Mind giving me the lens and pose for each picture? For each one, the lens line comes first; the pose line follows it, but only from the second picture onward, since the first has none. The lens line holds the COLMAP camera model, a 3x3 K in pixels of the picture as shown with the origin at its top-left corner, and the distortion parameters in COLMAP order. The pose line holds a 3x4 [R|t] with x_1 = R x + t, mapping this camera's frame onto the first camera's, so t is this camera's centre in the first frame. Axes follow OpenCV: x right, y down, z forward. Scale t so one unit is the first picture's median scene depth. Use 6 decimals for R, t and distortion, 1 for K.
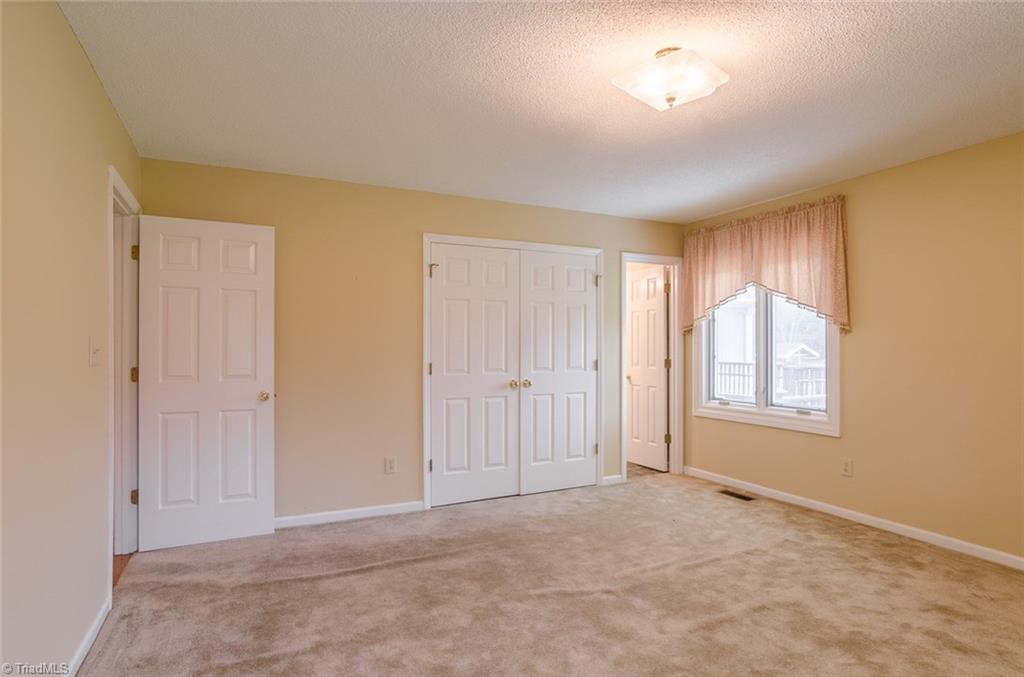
lens RADIAL K [[550.4, 0, 515.3], [0, 550.4, 346.5], [0, 0, 1]] dist [-0.056049, 0.040932]
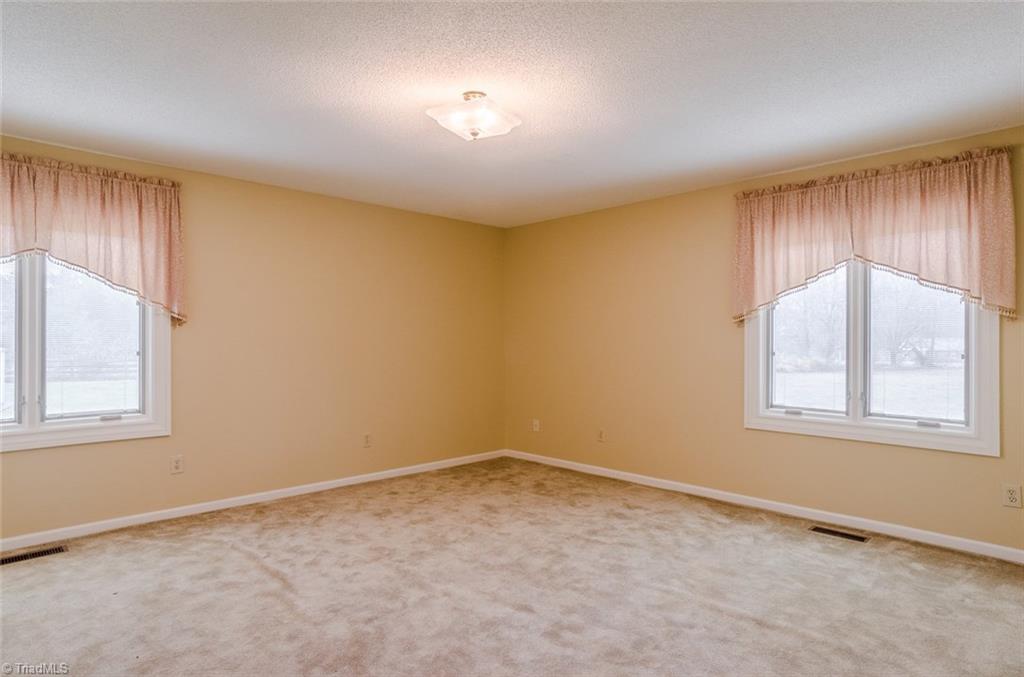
lens RADIAL K [[550.4, 0, 515.3], [0, 550.4, 346.5], [0, 0, 1]] dist [-0.056049, 0.040932]
pose [[-0.289997, -0.011932, 0.956953, -0.493449], [0.002794, 0.999907, 0.013315, 0.000697], [-0.957023, 0.006535, -0.289937, 0.704618]]
